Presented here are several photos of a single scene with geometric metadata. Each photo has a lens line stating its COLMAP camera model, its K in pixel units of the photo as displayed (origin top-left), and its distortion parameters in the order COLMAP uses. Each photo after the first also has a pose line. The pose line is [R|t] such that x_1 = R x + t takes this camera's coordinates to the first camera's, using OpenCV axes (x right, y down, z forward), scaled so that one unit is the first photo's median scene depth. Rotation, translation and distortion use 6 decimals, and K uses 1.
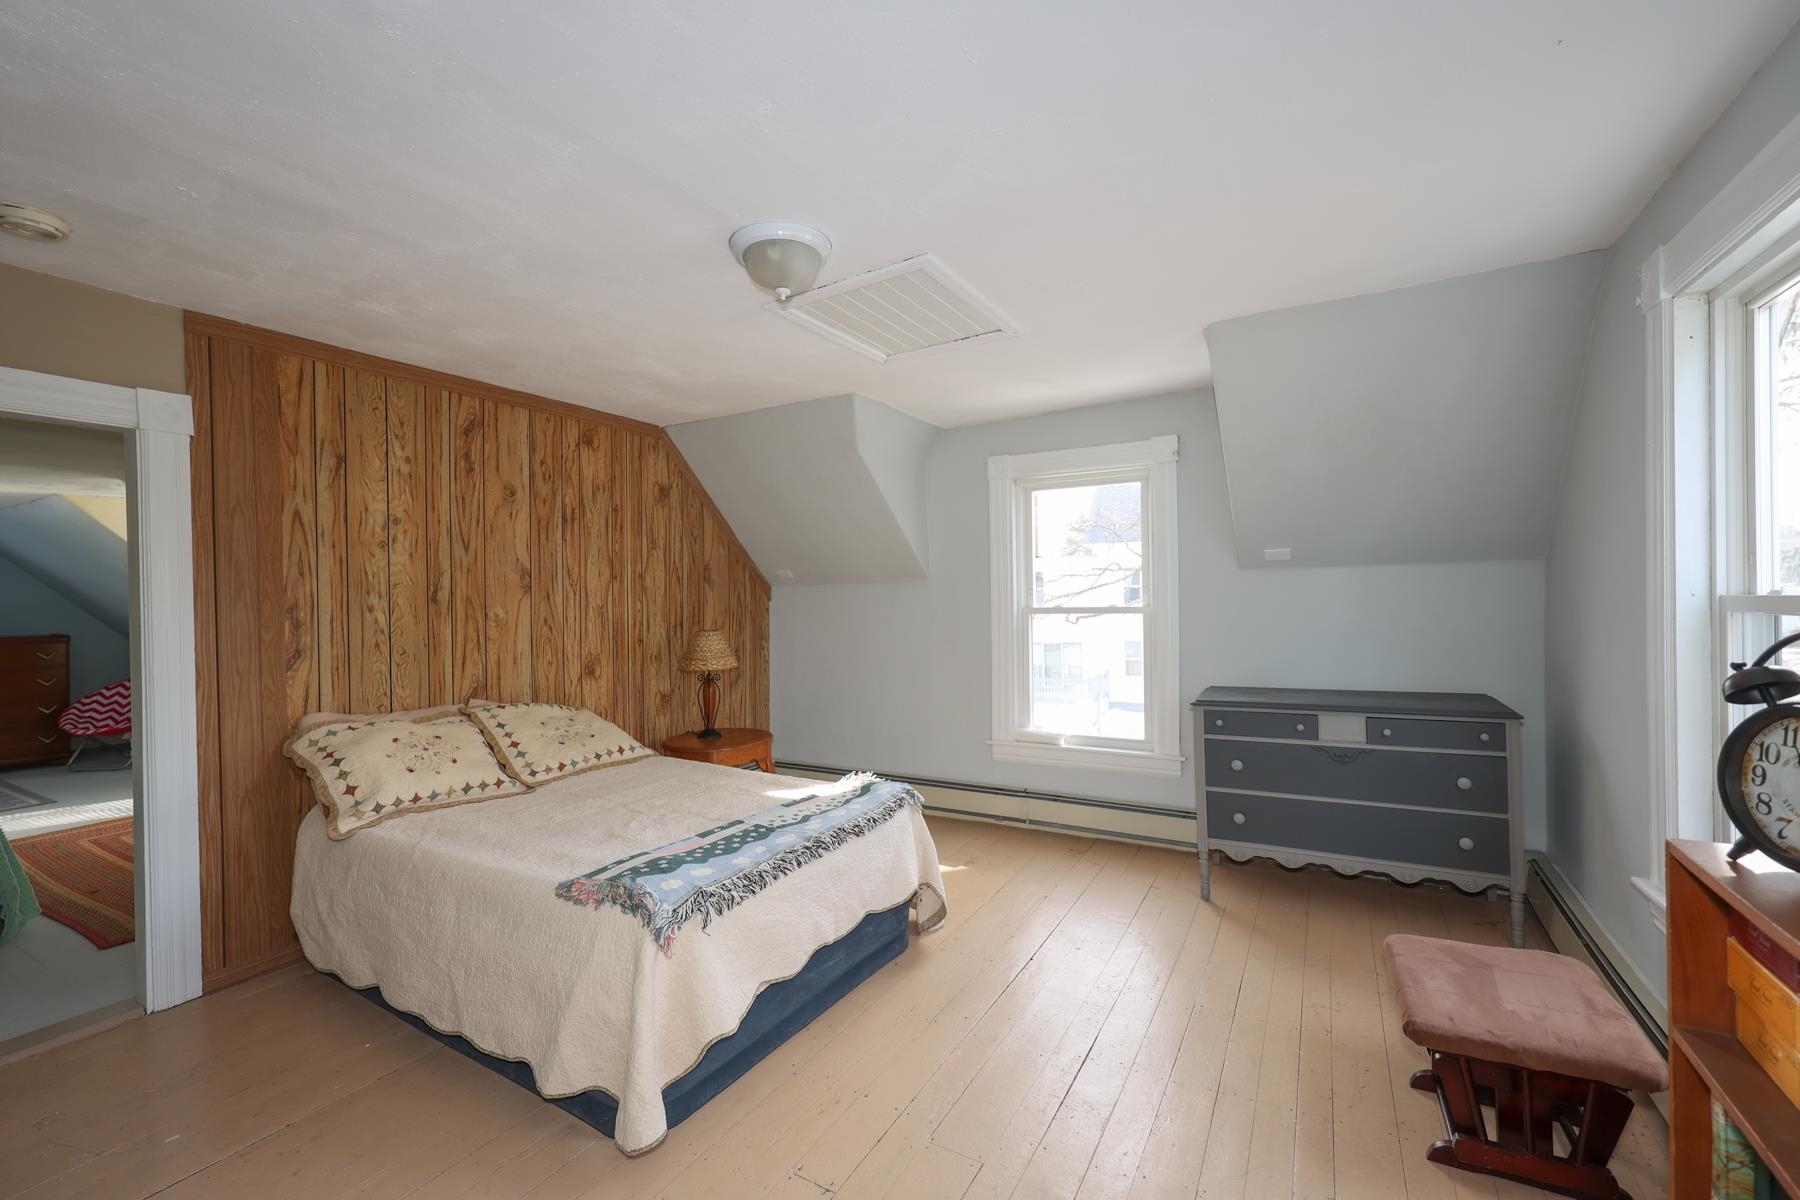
lens RADIAL K [[728.6, 0, 900.0], [0, 728.6, 600.0], [0, 0, 1]] dist [0.001293, -0.000229]
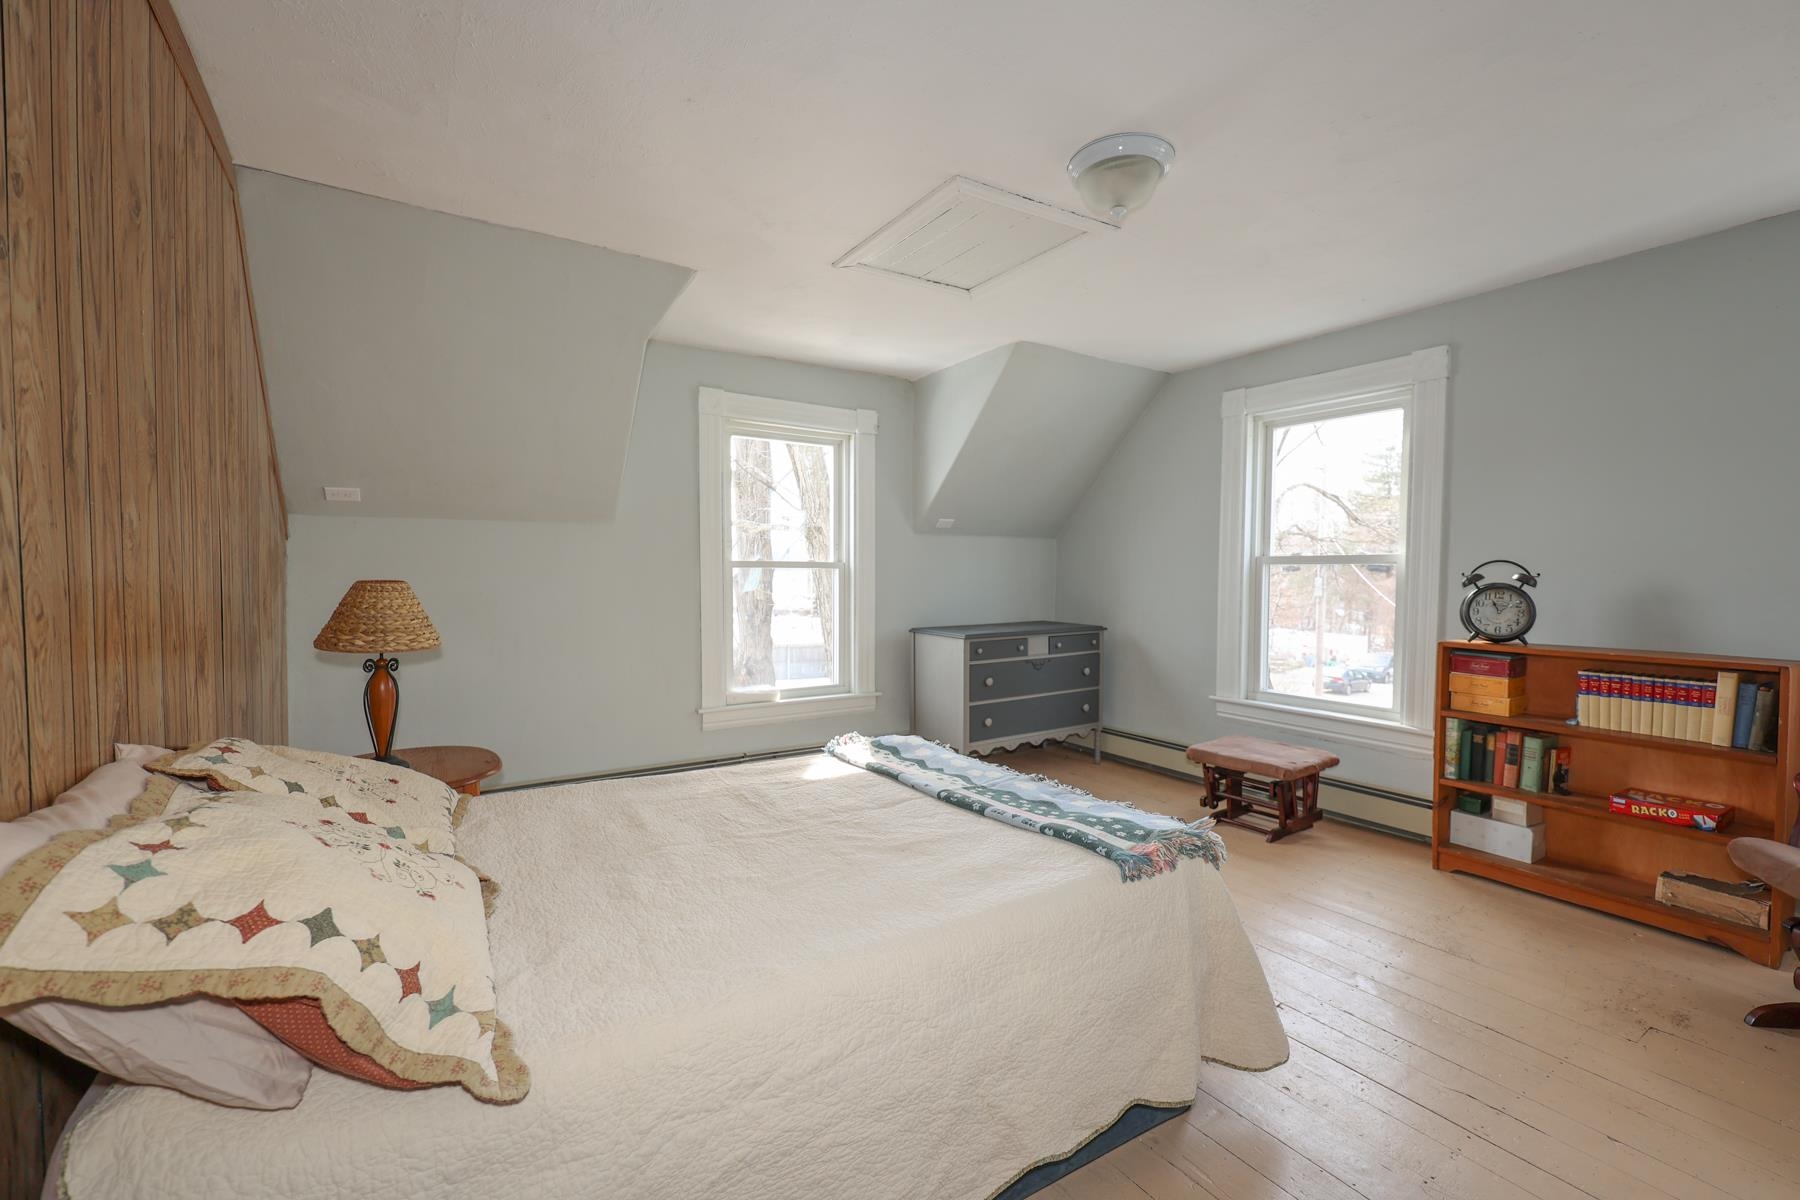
lens RADIAL K [[741.7, 0, 900.0], [0, 741.7, 600.0], [0, 0, 1]] dist [-0.000144, 0.000002]
pose [[0.469906, -0.011429, 0.882642, -0.801019], [-0.012864, 0.999721, 0.019794, 0.056404], [-0.882623, -0.020656, 0.469628, 0.527651]]
